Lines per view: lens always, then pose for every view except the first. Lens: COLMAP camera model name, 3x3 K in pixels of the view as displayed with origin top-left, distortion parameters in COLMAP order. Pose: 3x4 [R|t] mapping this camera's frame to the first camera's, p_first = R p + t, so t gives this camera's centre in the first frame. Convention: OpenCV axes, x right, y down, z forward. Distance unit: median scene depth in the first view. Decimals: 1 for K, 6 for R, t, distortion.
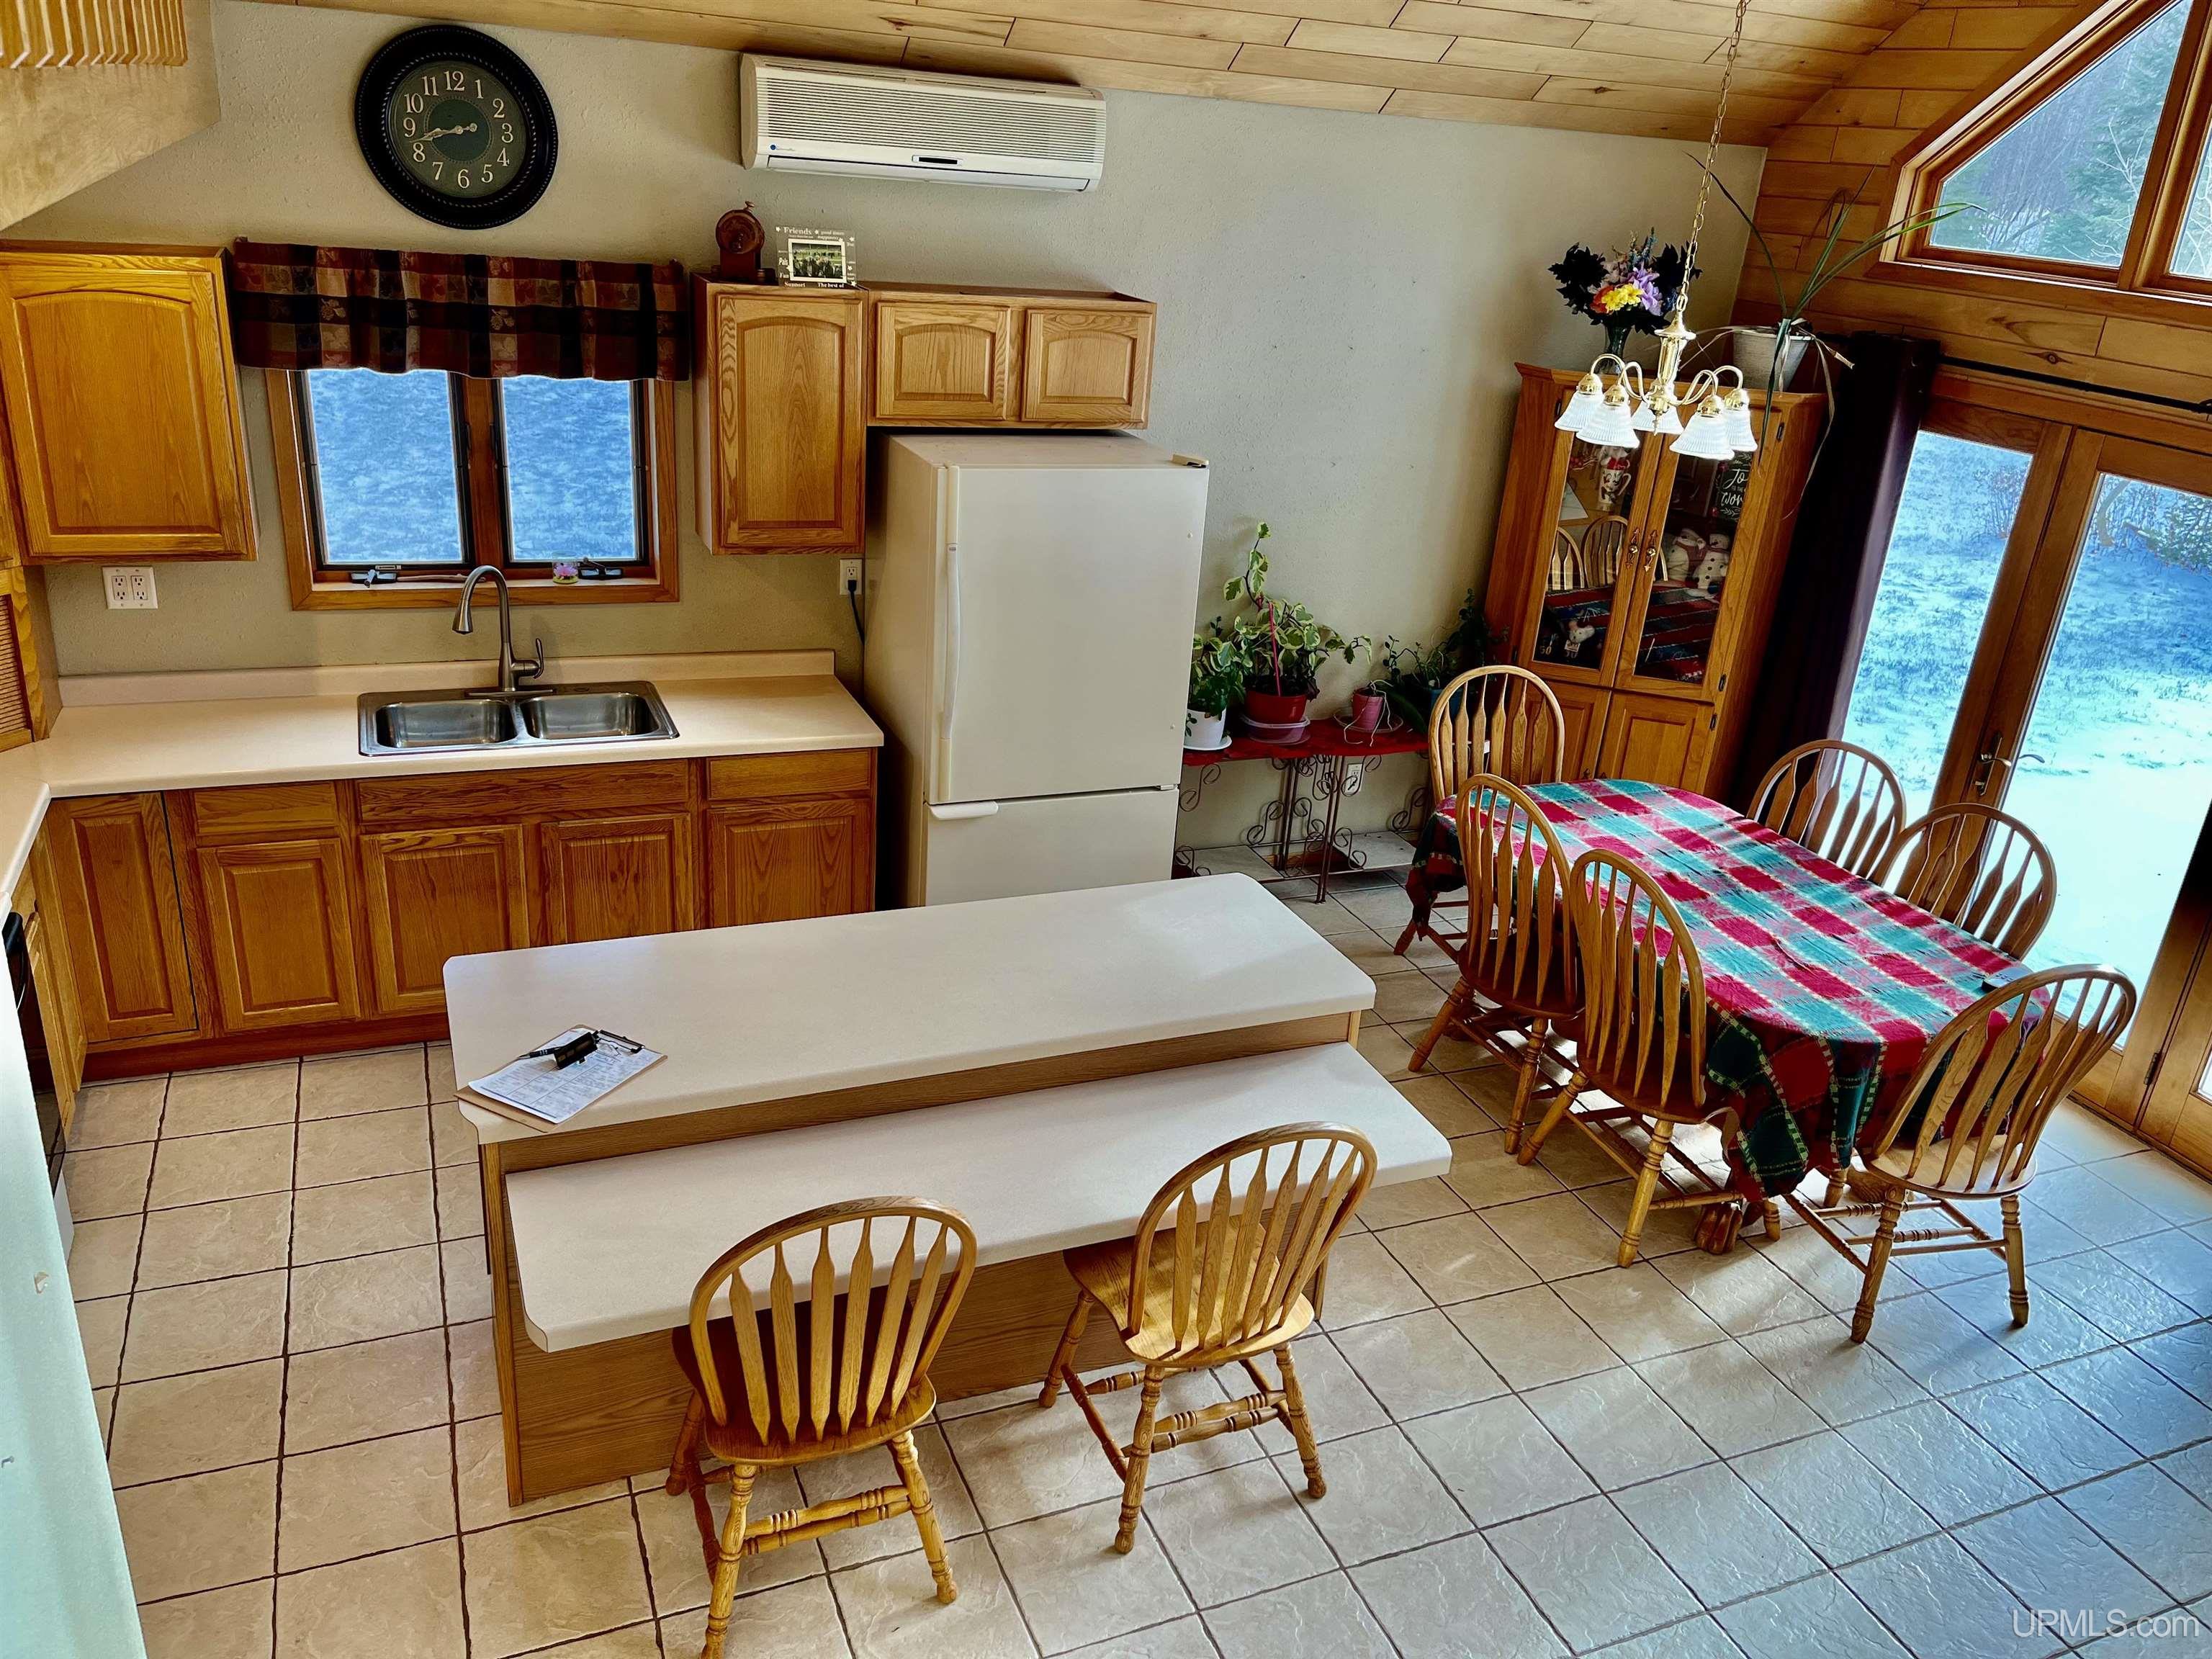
lens RADIAL K [[1686.2, 0, 1099.4], [0, 1686.2, 838.1], [0, 0, 1]] dist [0.009754, 0.004084]
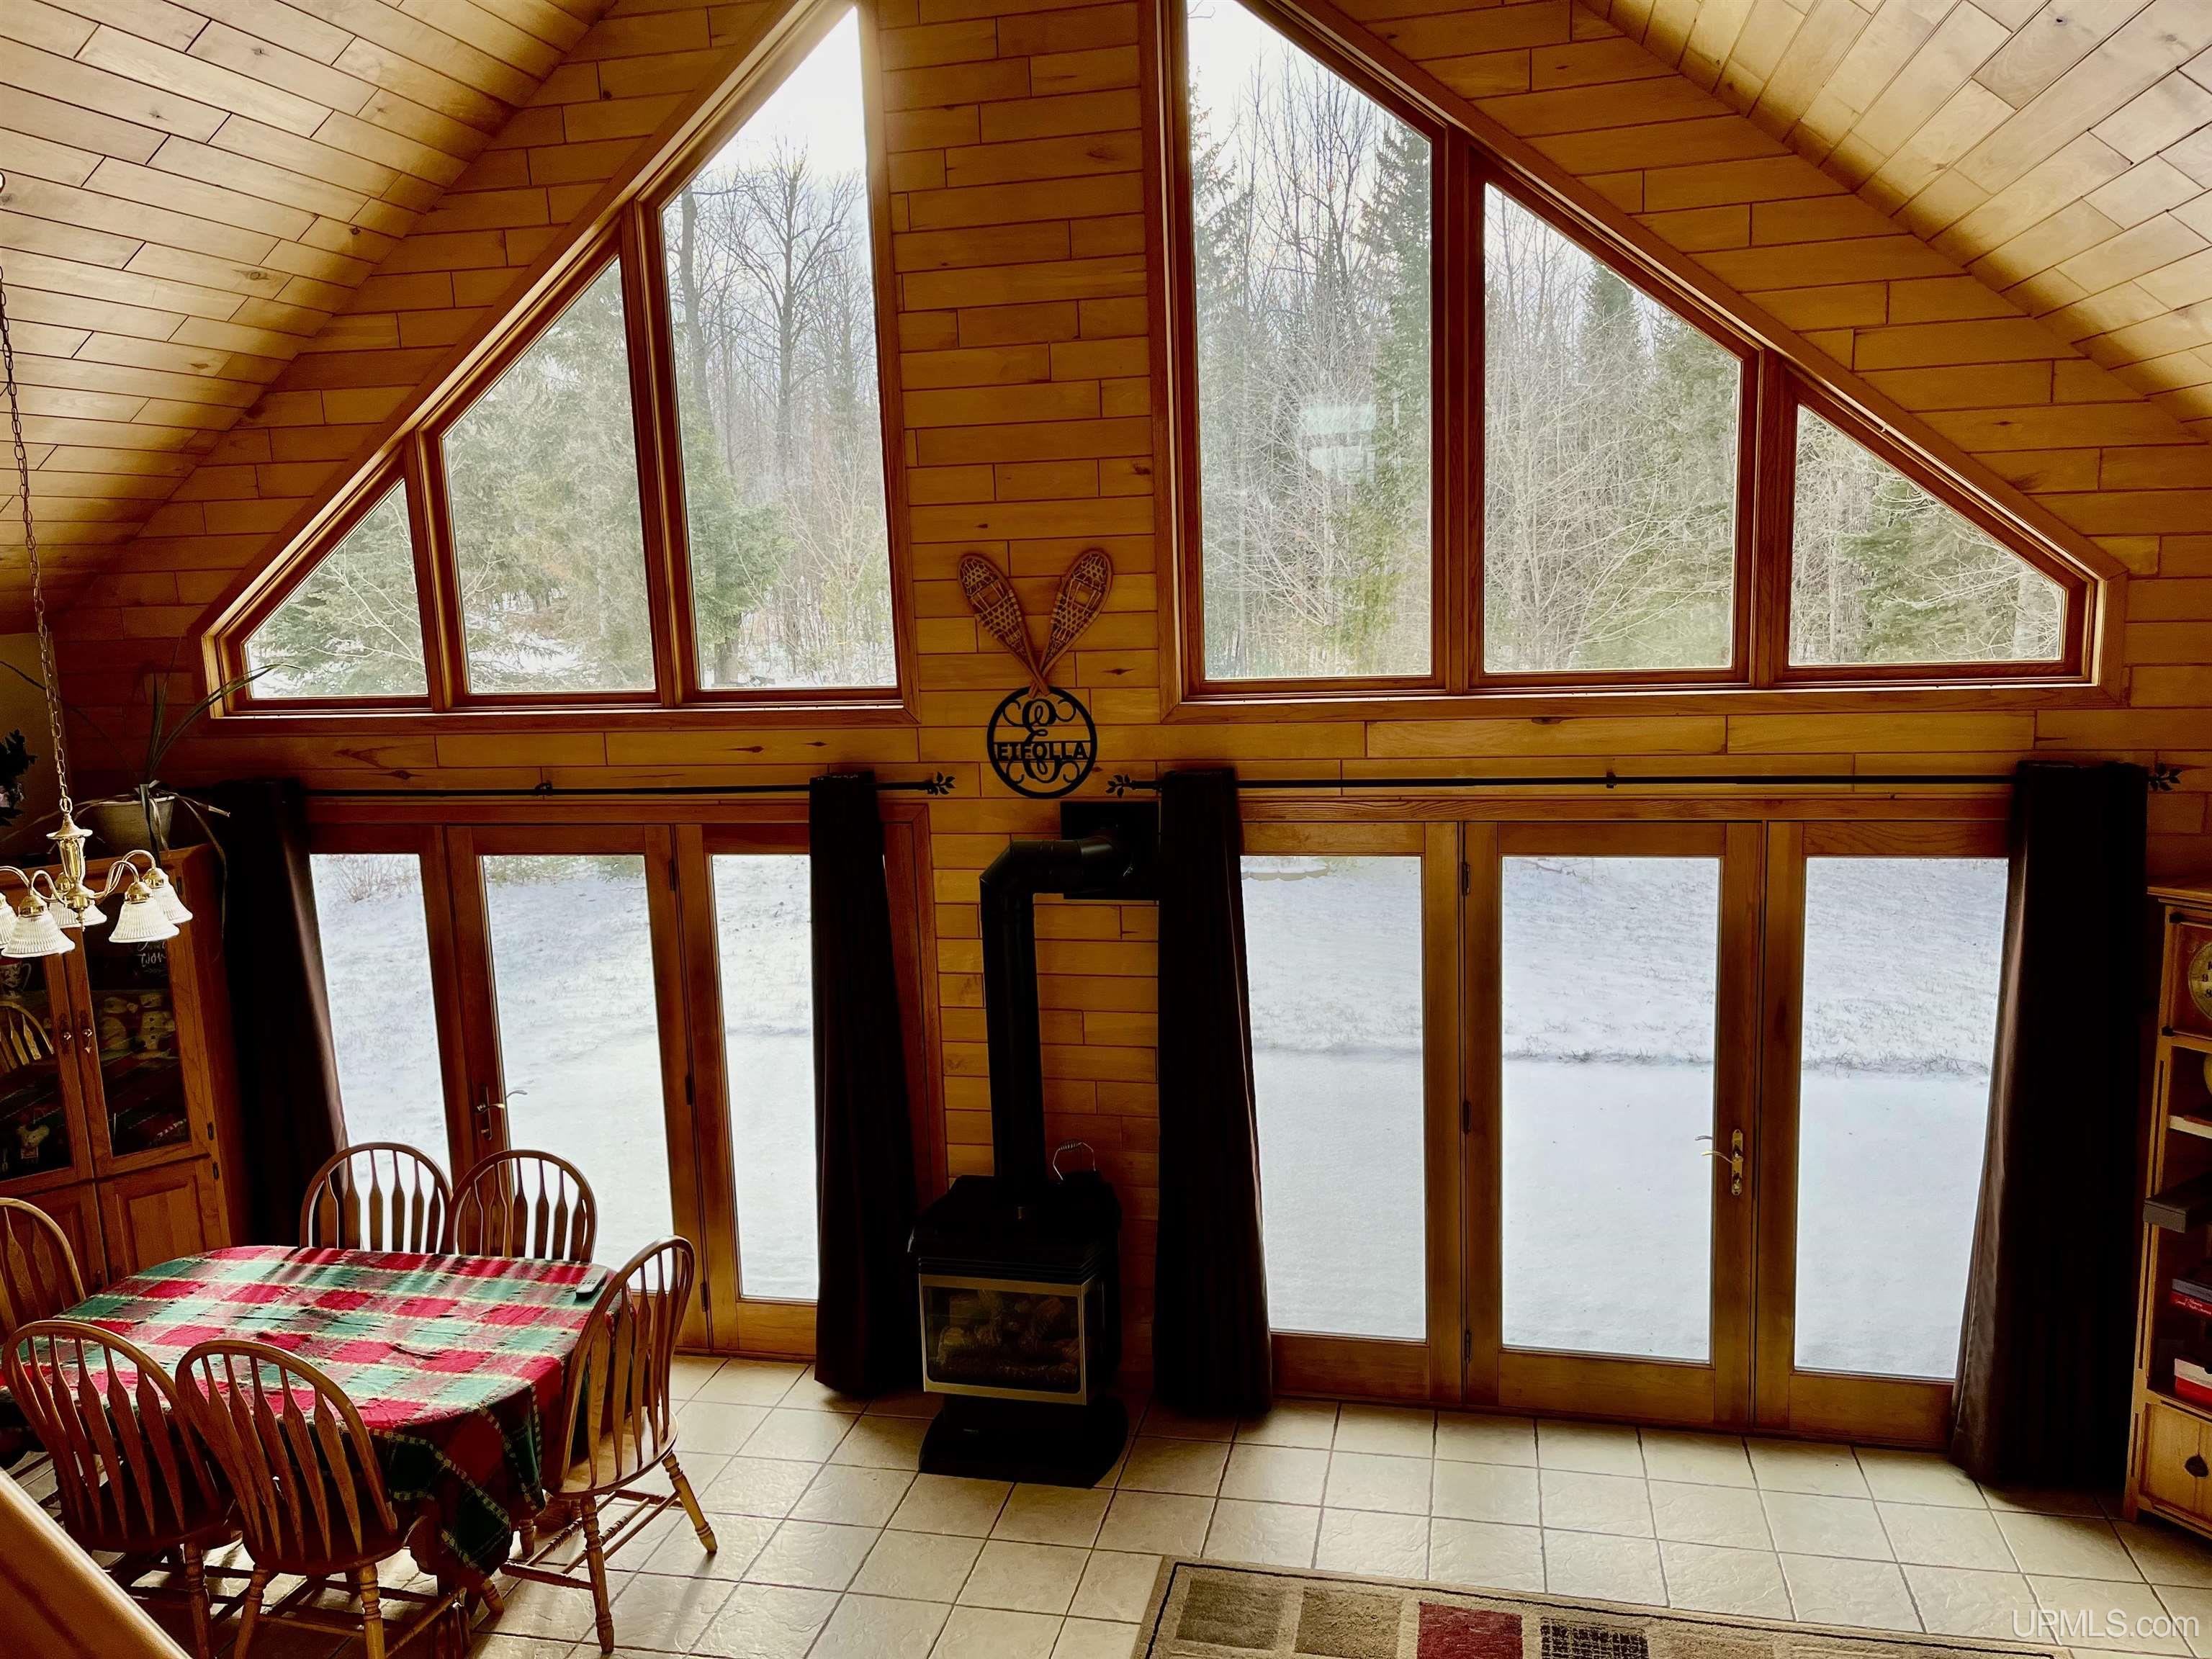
lens RADIAL K [[1649.0, 0, 1115.3], [0, 1649.0, 837.4], [0, 0, 1]] dist [0.074665, -0.106894]
pose [[0.567540, -0.228597, 0.790975, -0.088056], [0.391843, 0.919905, -0.015297, -0.036472], [-0.724125, 0.318620, 0.611657, -0.053588]]
